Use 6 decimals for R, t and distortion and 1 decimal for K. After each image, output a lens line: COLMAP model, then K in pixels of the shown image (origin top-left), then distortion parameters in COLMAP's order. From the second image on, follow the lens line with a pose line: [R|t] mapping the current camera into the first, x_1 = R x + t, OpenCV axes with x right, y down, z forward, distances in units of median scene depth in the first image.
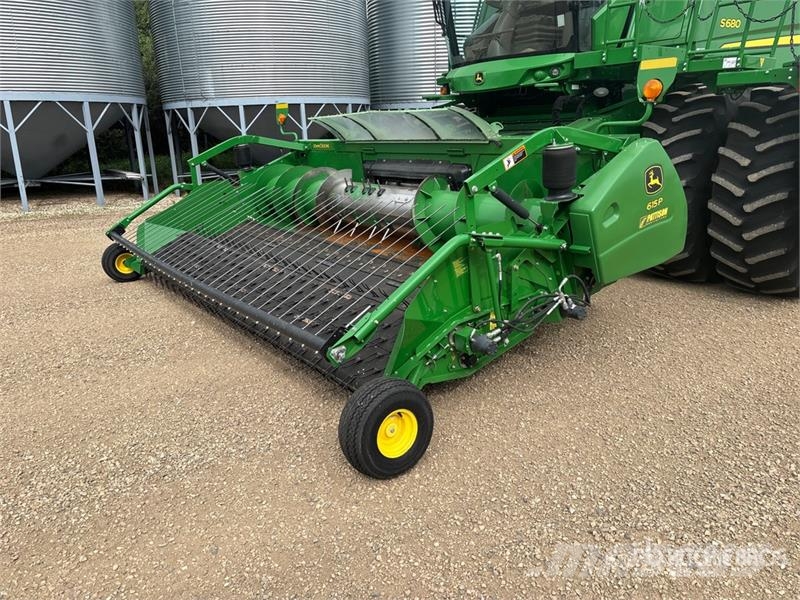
lens RADIAL K [[592.6, 0, 395.0], [0, 592.6, 298.1], [0, 0, 1]] dist [0.057728, -0.051678]
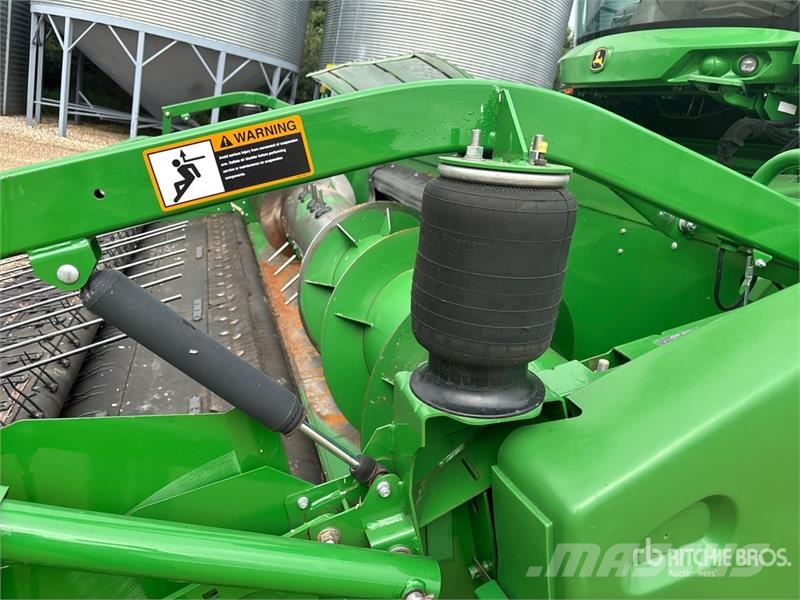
lens RADIAL K [[592.6, 0, 395.0], [0, 592.6, 298.1], [0, 0, 1]] dist [0.057728, -0.051678]
pose [[0.919827, 0.289631, -0.264636, 0.178738], [-0.297932, 0.954543, 0.009141, -0.116227], [0.255254, 0.070436, 0.964305, 0.454671]]
